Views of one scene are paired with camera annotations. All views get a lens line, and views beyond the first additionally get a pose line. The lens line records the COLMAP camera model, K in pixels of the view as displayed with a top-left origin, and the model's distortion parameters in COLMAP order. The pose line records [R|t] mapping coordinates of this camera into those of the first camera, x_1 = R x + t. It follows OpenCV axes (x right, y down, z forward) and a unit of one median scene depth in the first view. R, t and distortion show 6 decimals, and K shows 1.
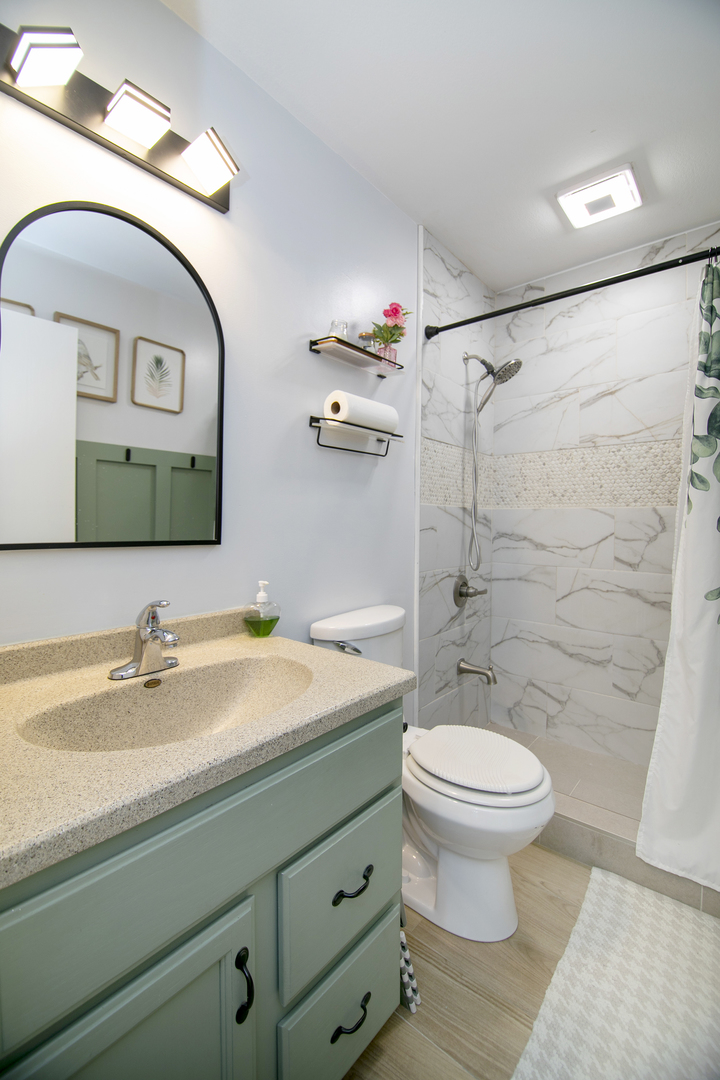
lens RADIAL K [[476.3, 0, 353.1], [0, 476.3, 535.6], [0, 0, 1]] dist [-0.016336, -0.002912]
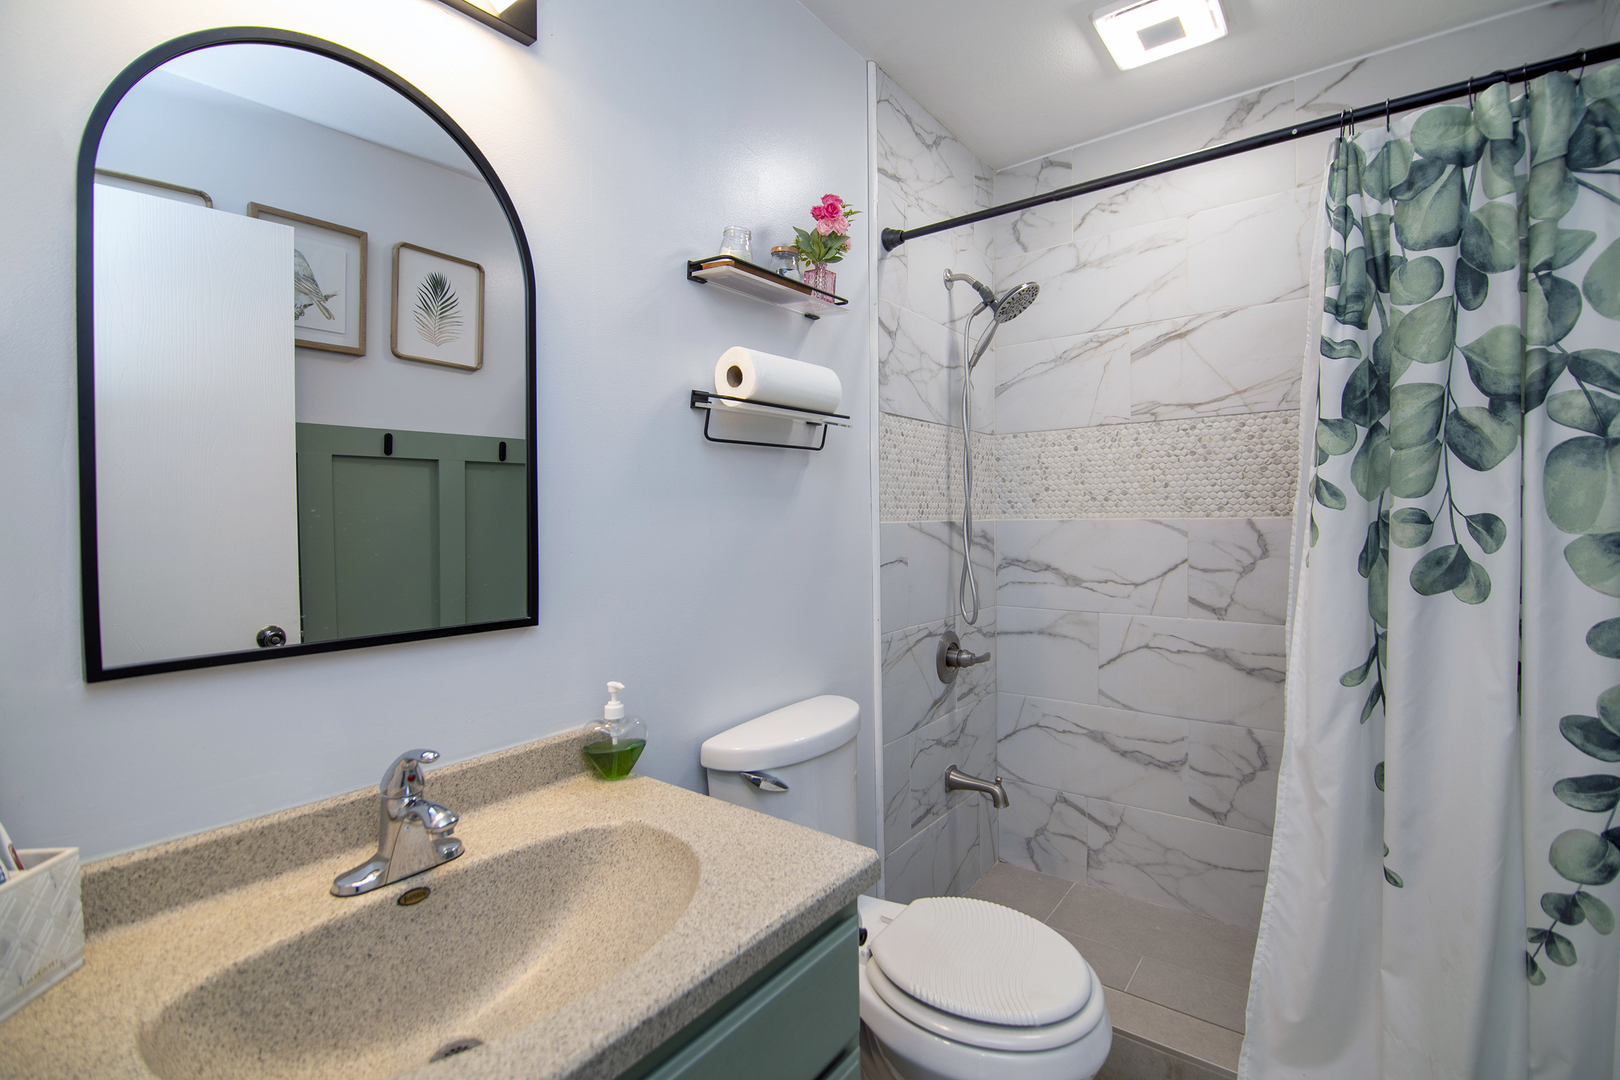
lens RADIAL K [[730.9, 0, 821.9], [0, 730.9, 532.9], [0, 0, 1]] dist [-0.015678, -0.002305]
pose [[0.997981, -0.023480, 0.059016, 0.012715], [0.022651, 0.999636, 0.014684, -0.079560], [-0.059339, -0.013318, 0.998149, 0.079496]]
